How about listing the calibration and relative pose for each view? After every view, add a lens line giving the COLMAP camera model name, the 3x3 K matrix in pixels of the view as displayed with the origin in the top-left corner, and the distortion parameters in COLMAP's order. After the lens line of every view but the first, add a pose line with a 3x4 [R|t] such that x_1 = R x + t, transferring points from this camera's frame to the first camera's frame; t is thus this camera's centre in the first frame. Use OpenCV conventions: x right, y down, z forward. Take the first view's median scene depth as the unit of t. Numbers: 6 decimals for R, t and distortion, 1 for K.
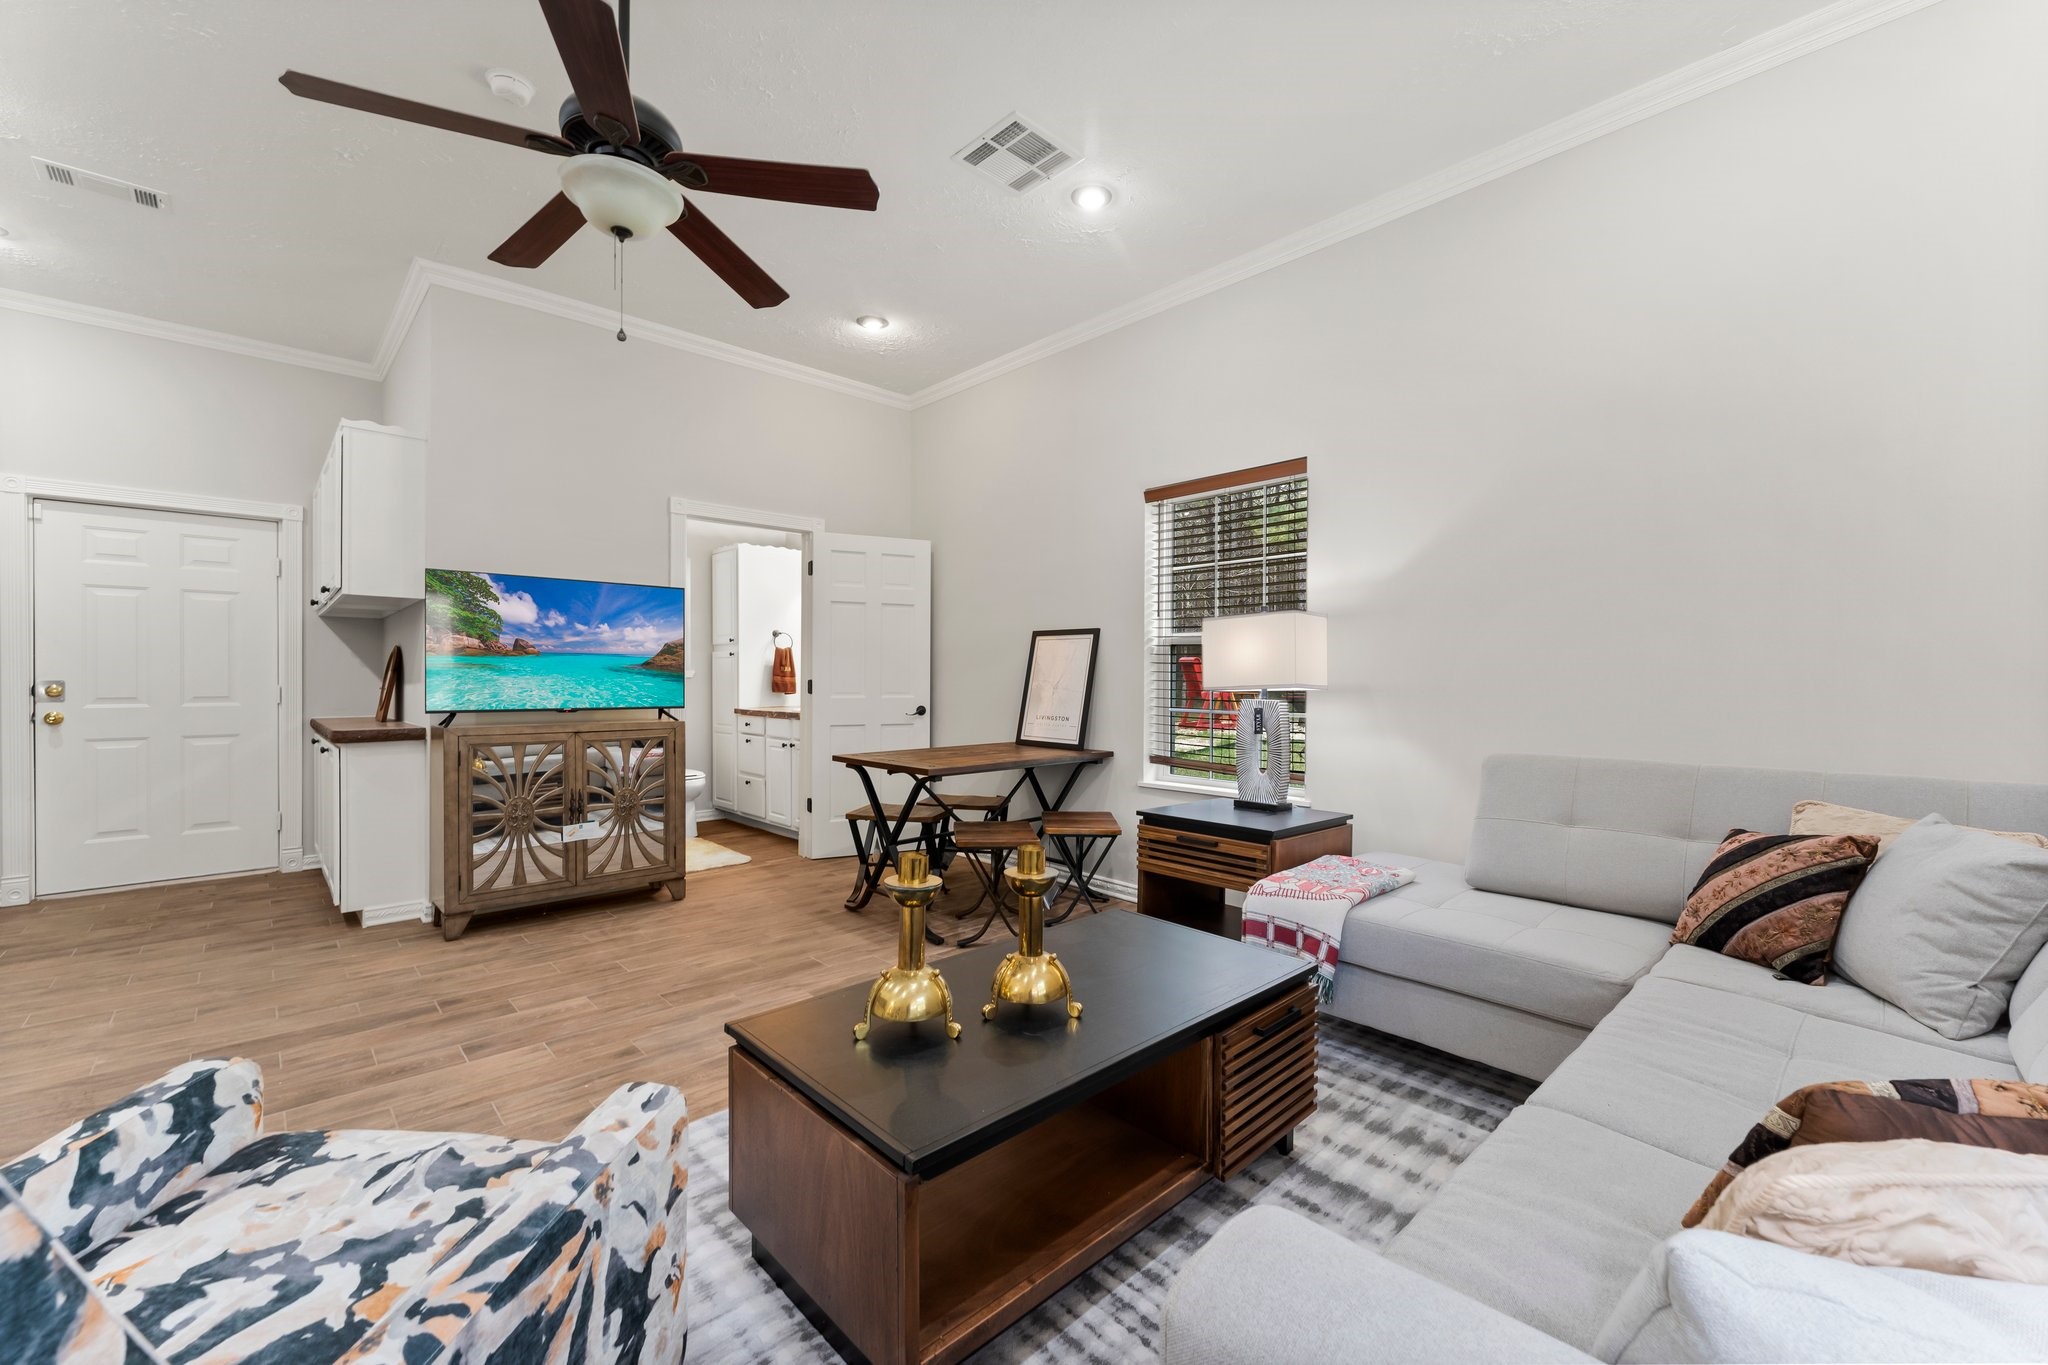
lens RADIAL K [[827.4, 0, 1025.6], [0, 827.4, 675.8], [0, 0, 1]] dist [-0.004759, 0.001471]
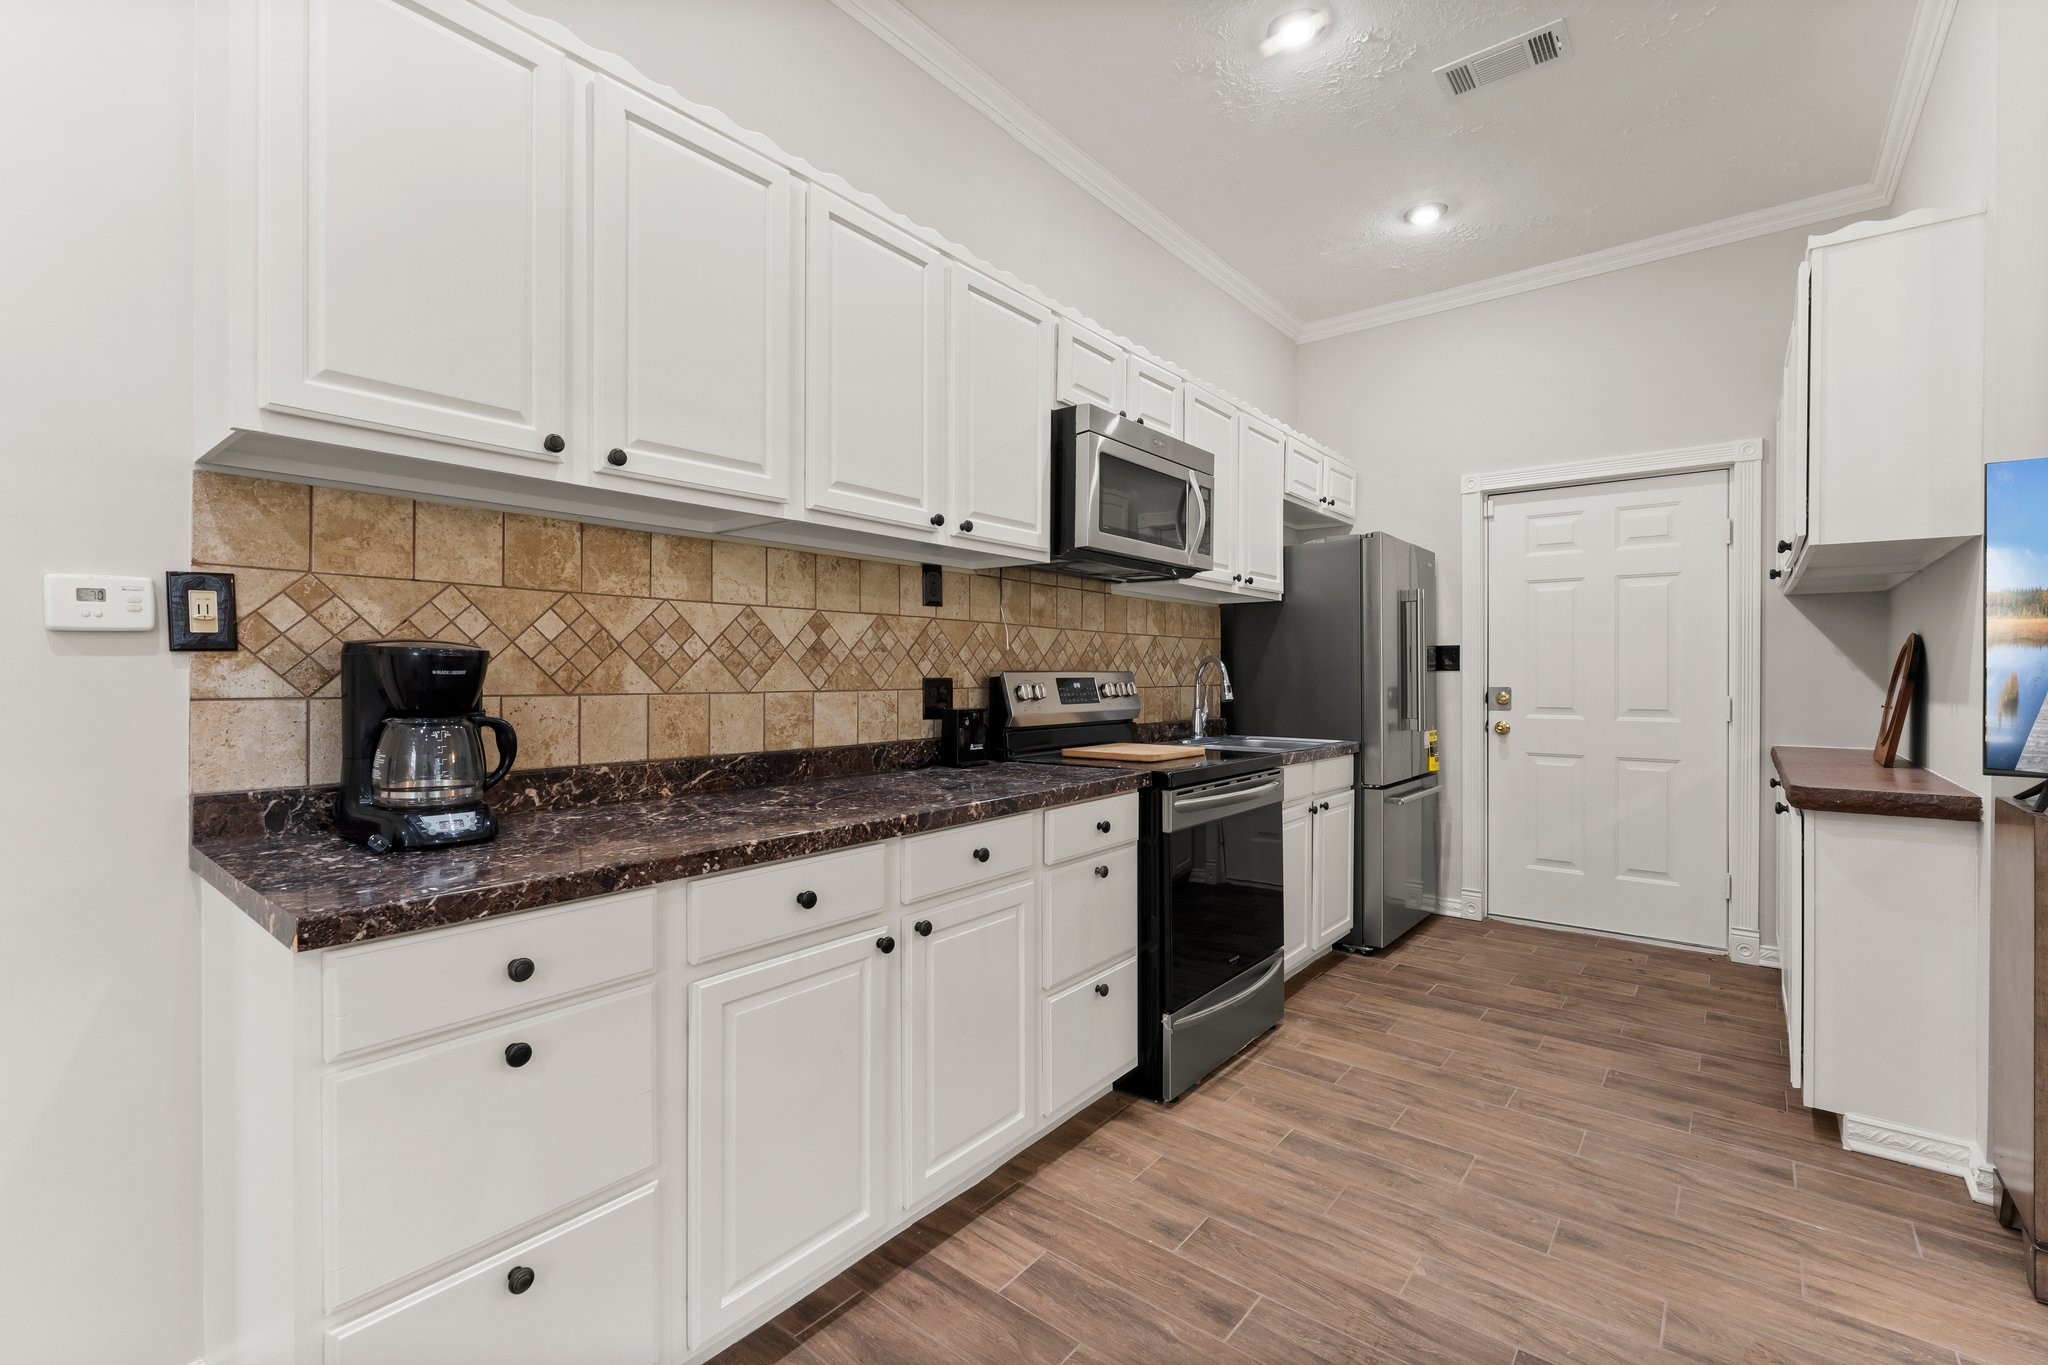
lens RADIAL K [[882.9, 0, 1030.8], [0, 882.9, 678.9], [0, 0, 1]] dist [-0.004202, -0.001123]
pose [[0.135100, 0.005653, -0.990816, -0.291285], [-0.000759, 0.999984, 0.005602, -0.009837], [0.990832, -0.000004, 0.135102, 0.374842]]
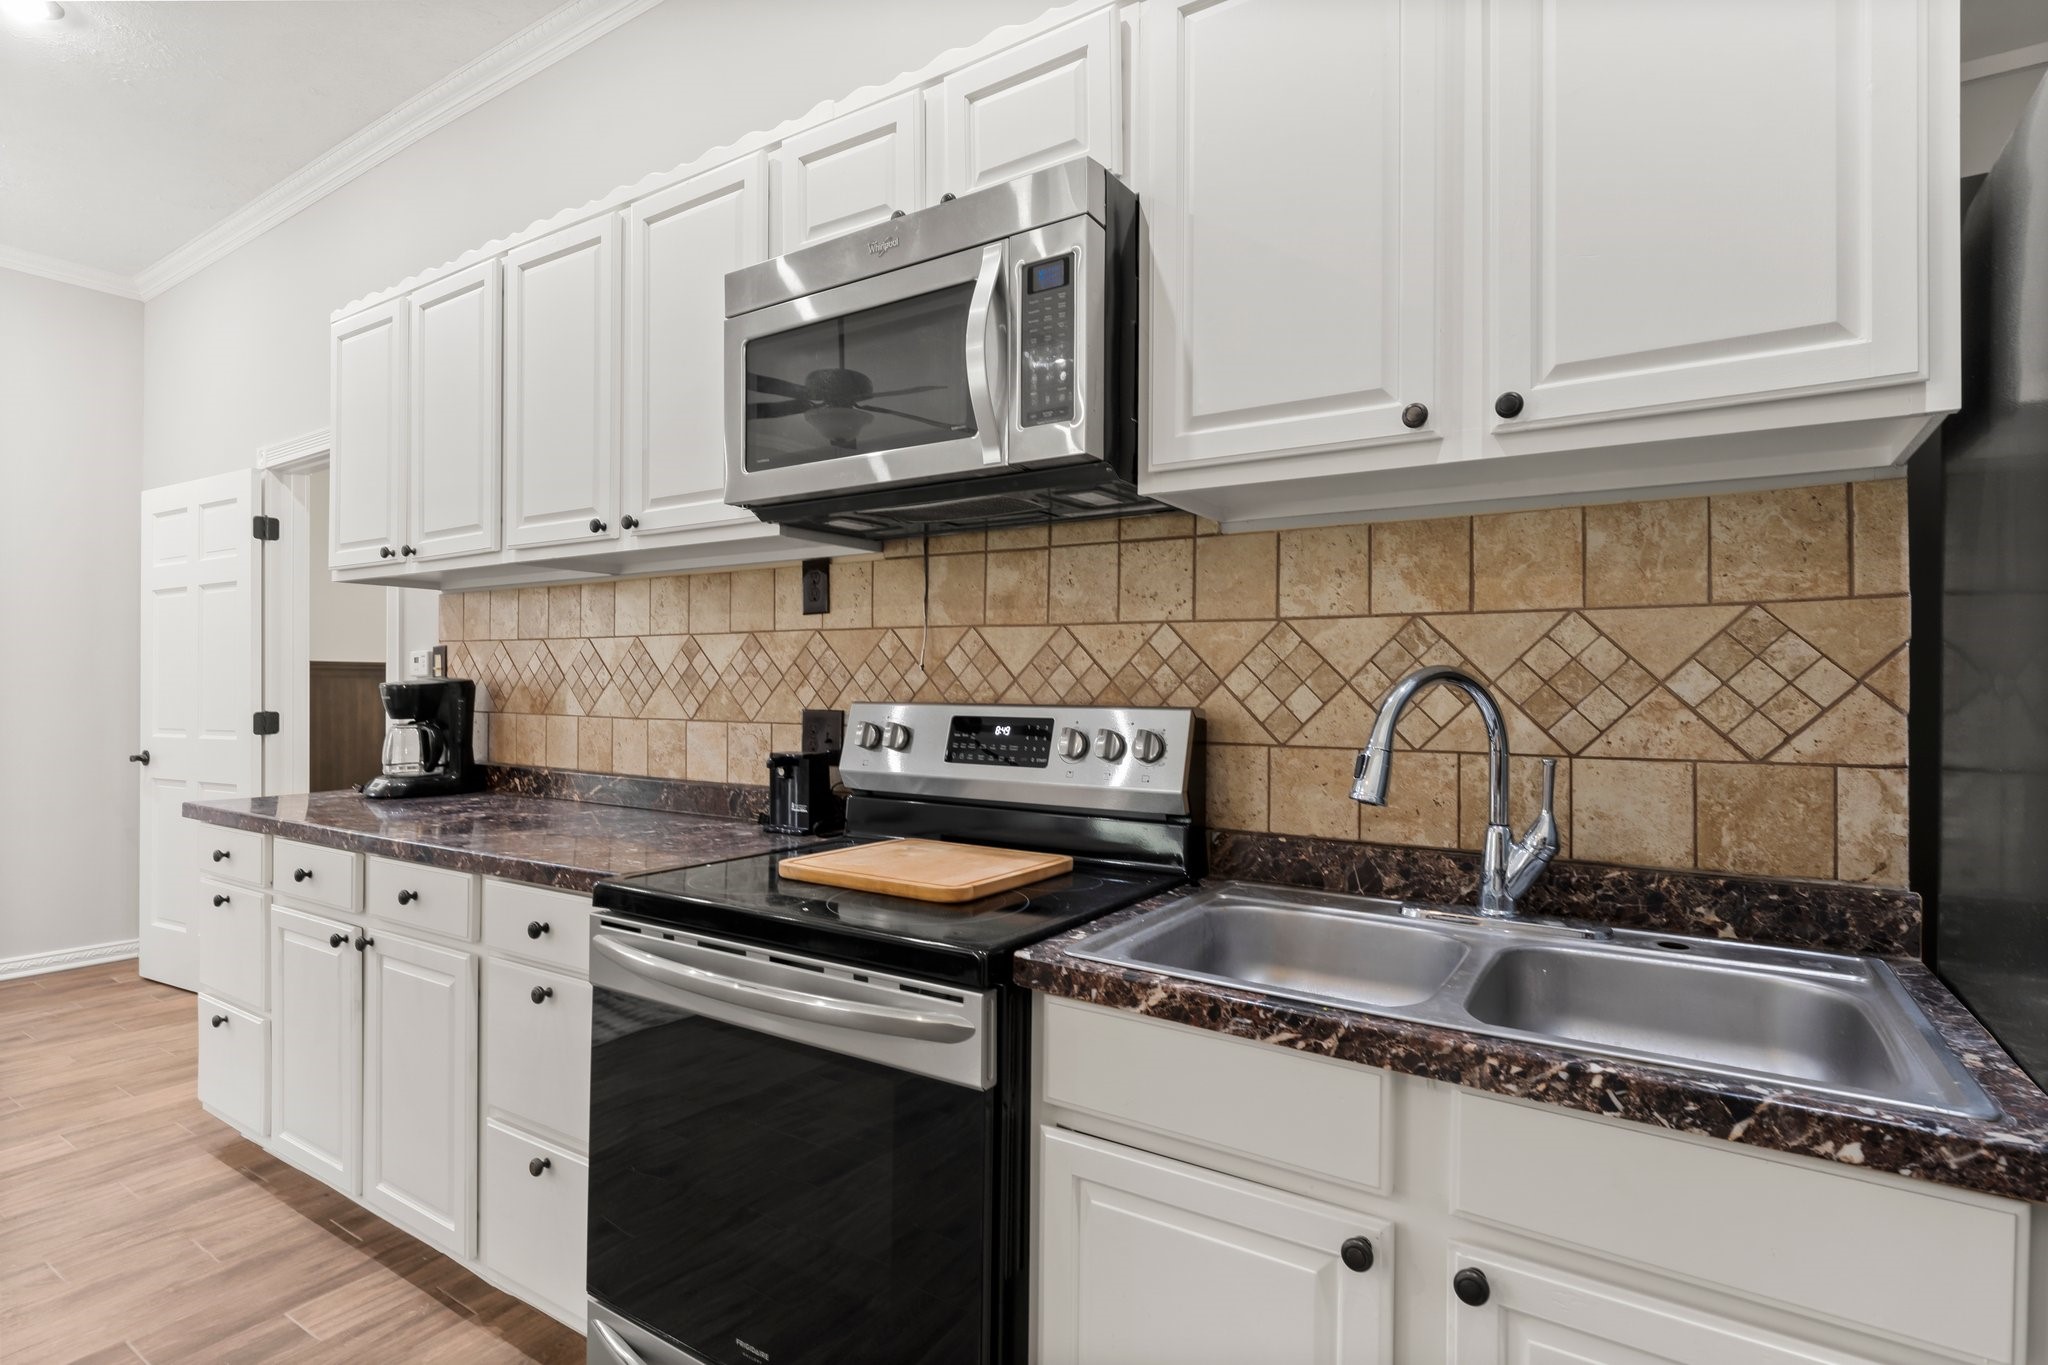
lens RADIAL K [[1002.9, 0, 1028.9], [0, 1002.9, 692.7], [0, 0, 1]] dist [0.001697, -0.000490]
pose [[-0.971458, -0.005190, -0.237153, -0.964502], [-0.006517, 0.999967, 0.004812, -0.020153], [0.237120, 0.006220, -0.971460, 0.992275]]
